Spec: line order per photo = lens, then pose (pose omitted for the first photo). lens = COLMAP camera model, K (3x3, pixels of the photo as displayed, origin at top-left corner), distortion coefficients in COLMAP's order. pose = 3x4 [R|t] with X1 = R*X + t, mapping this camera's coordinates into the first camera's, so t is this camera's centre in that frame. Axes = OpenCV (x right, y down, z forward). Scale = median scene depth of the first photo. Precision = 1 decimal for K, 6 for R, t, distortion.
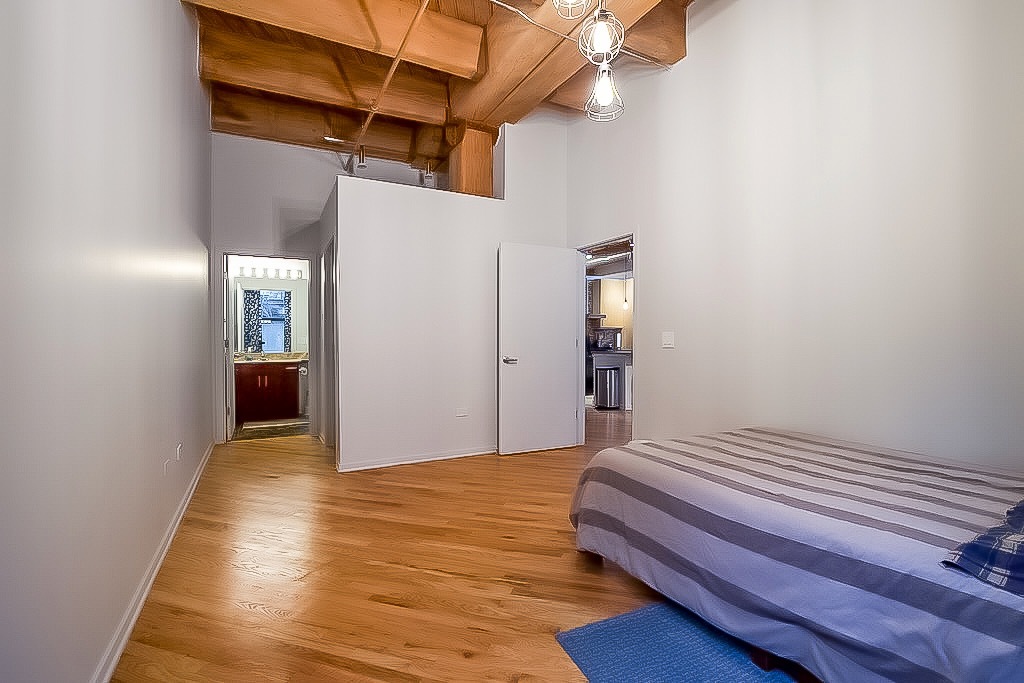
lens RADIAL K [[467.2, 0, 515.2], [0, 467.2, 346.1], [0, 0, 1]] dist [-0.036789, 0.008226]
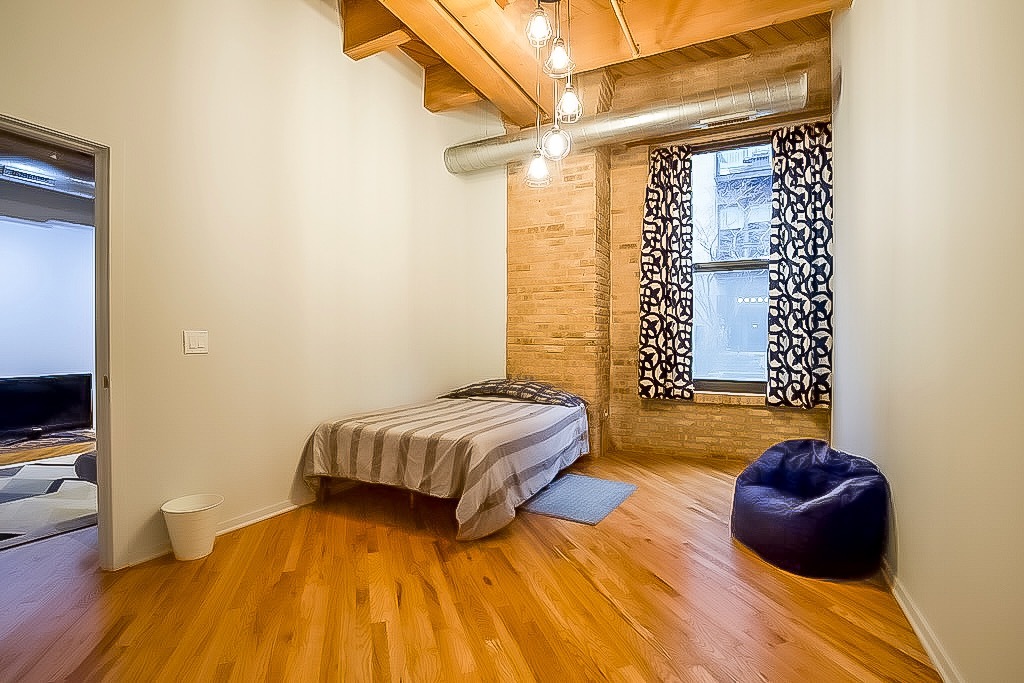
lens RADIAL K [[467.2, 0, 515.2], [0, 467.2, 346.1], [0, 0, 1]] dist [-0.036789, 0.008226]
pose [[-0.574906, -0.009223, 0.818167, -0.844512], [0.005365, 0.999872, 0.015042, -0.025563], [-0.818202, 0.013037, -0.574784, 1.683578]]
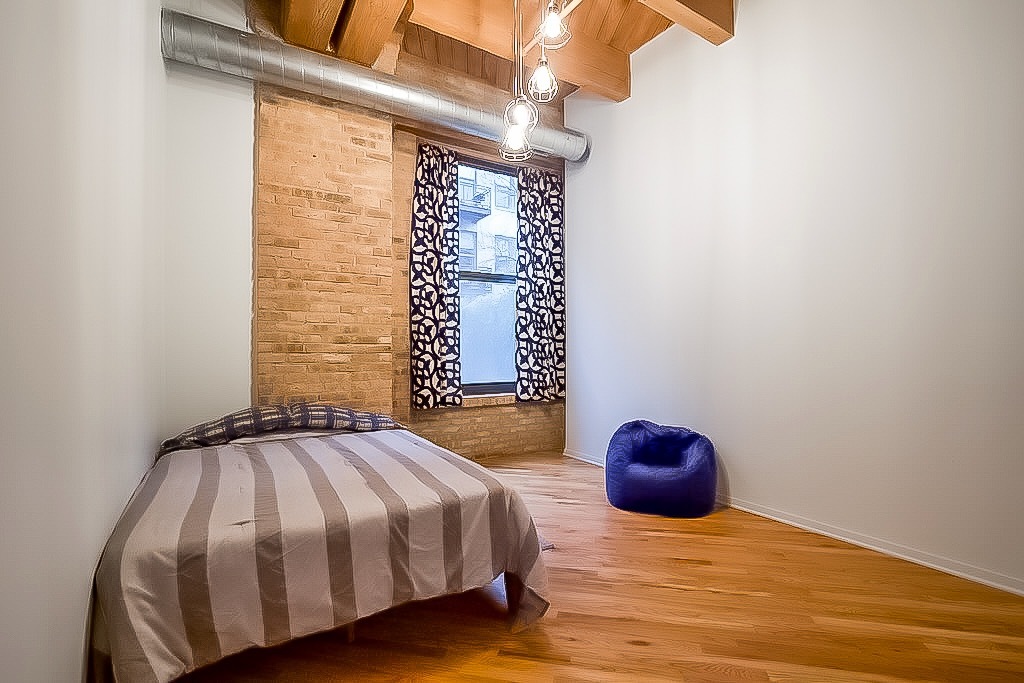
lens RADIAL K [[467.2, 0, 515.2], [0, 467.2, 346.1], [0, 0, 1]] dist [-0.036789, 0.008226]
pose [[-0.997331, 0.002578, -0.072963, 0.254525], [0.001973, 0.999963, 0.008354, -0.032997], [0.072982, 0.008187, -0.997300, 1.944743]]
